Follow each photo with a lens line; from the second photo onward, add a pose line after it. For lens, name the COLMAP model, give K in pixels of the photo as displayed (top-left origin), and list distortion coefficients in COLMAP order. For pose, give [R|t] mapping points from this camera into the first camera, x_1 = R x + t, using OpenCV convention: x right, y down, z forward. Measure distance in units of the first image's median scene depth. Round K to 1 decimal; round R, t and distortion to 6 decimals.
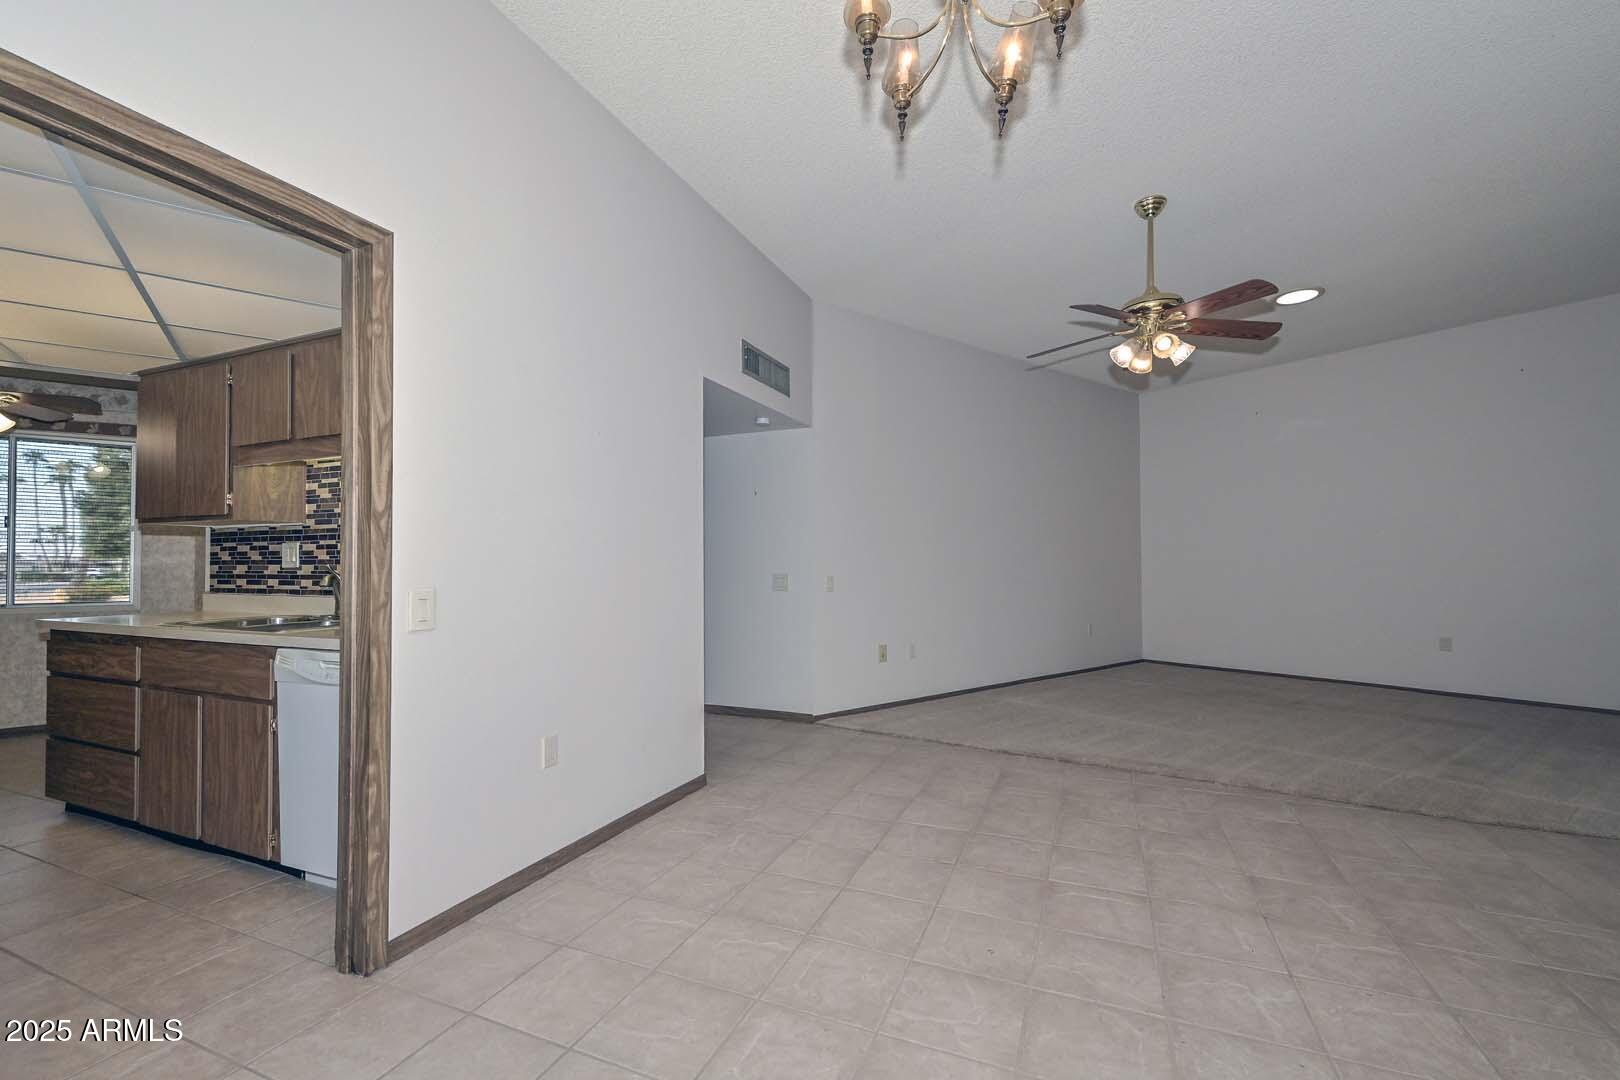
lens RADIAL K [[665.4, 0, 812.6], [0, 665.4, 555.9], [0, 0, 1]] dist [0.002540, 0.000410]
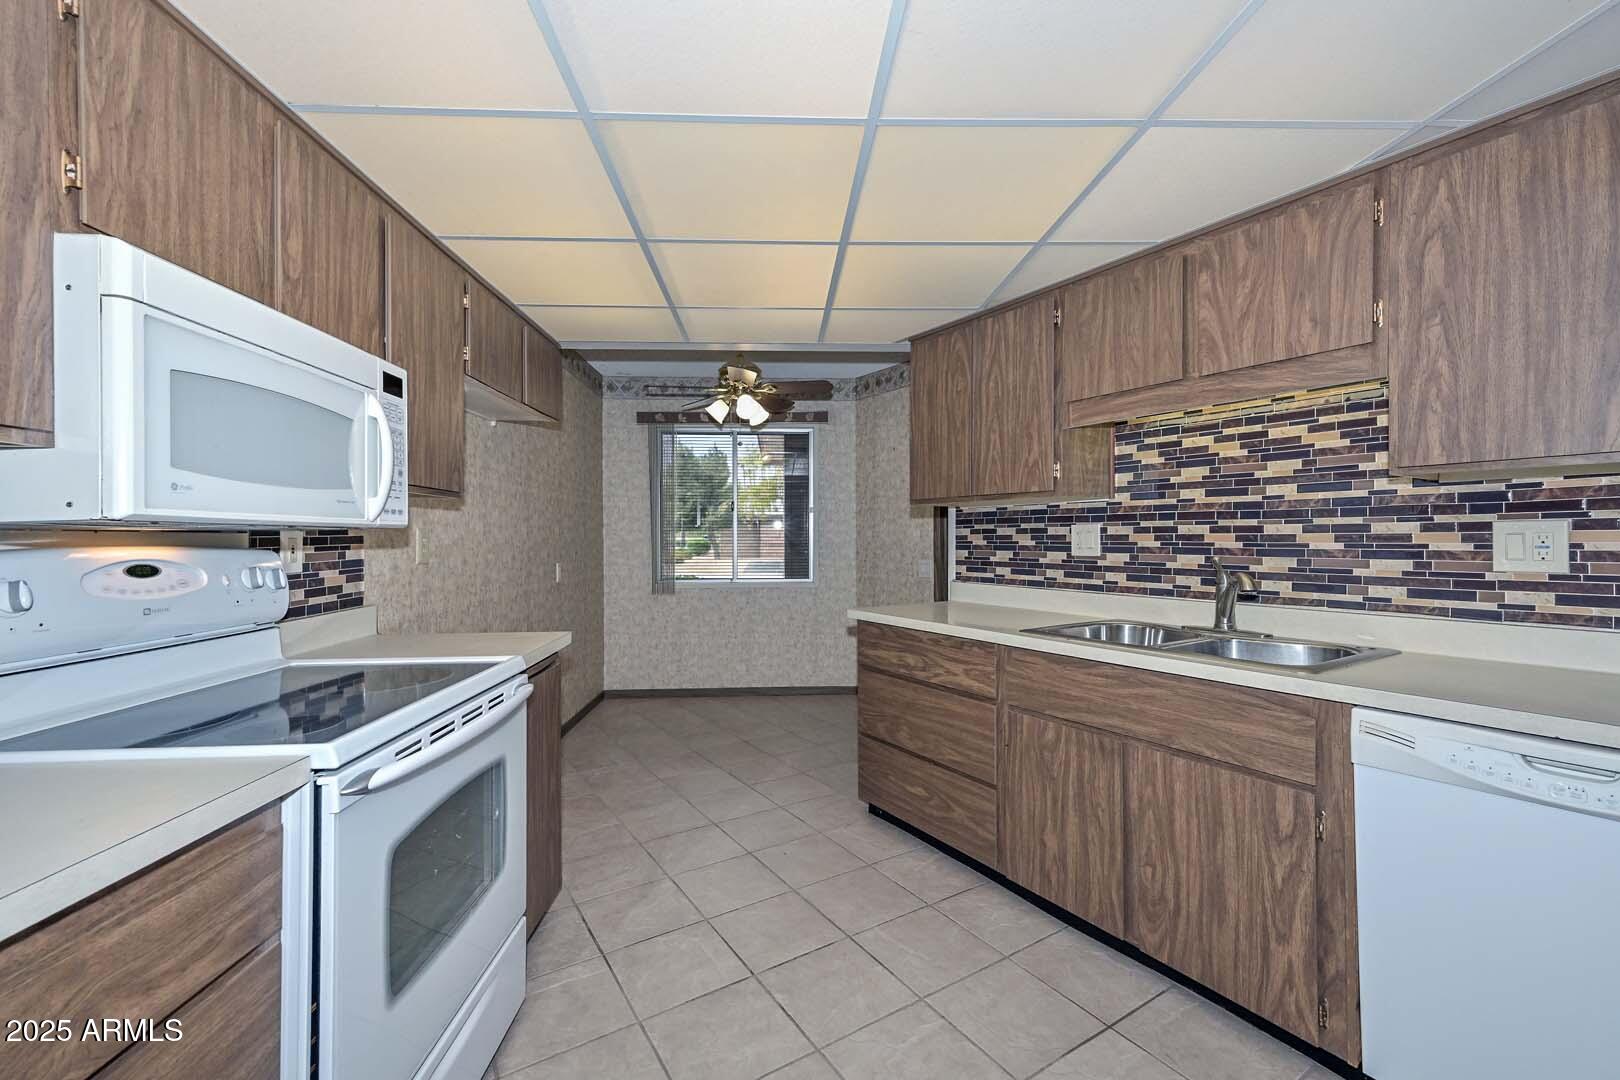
lens RADIAL K [[678.6, 0, 810.0], [0, 678.6, 540.0], [0, 0, 1]] dist [0.011634, 0.000456]
pose [[0.825462, 0.003156, -0.564449, -0.609173], [0.008300, 0.999808, 0.017729, -0.018494], [0.564396, -0.019319, 0.825278, 0.159843]]
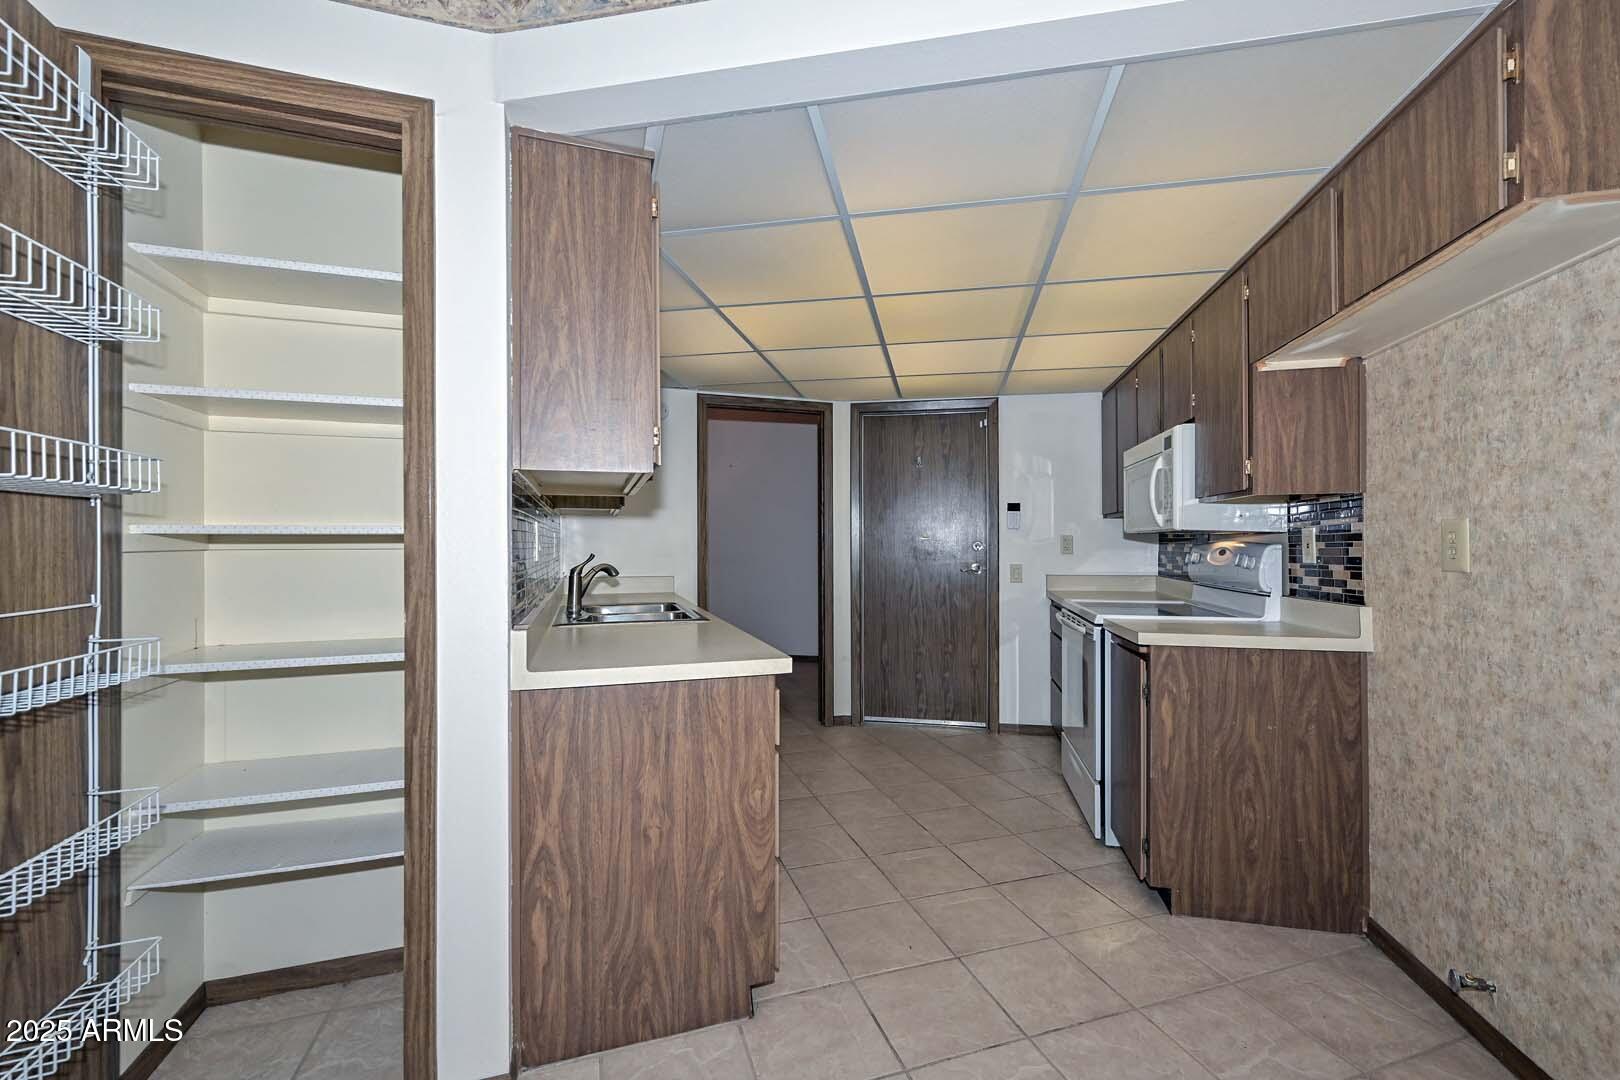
lens RADIAL K [[660.5, 0, 816.3], [0, 660.5, 544.8], [0, 0, 1]] dist [0.002401, 0.000026]
pose [[-0.664910, 0.002613, 0.746919, -1.456852], [-0.008031, 0.999911, -0.010647, 0.007330], [-0.746881, -0.013078, -0.664830, 1.240334]]
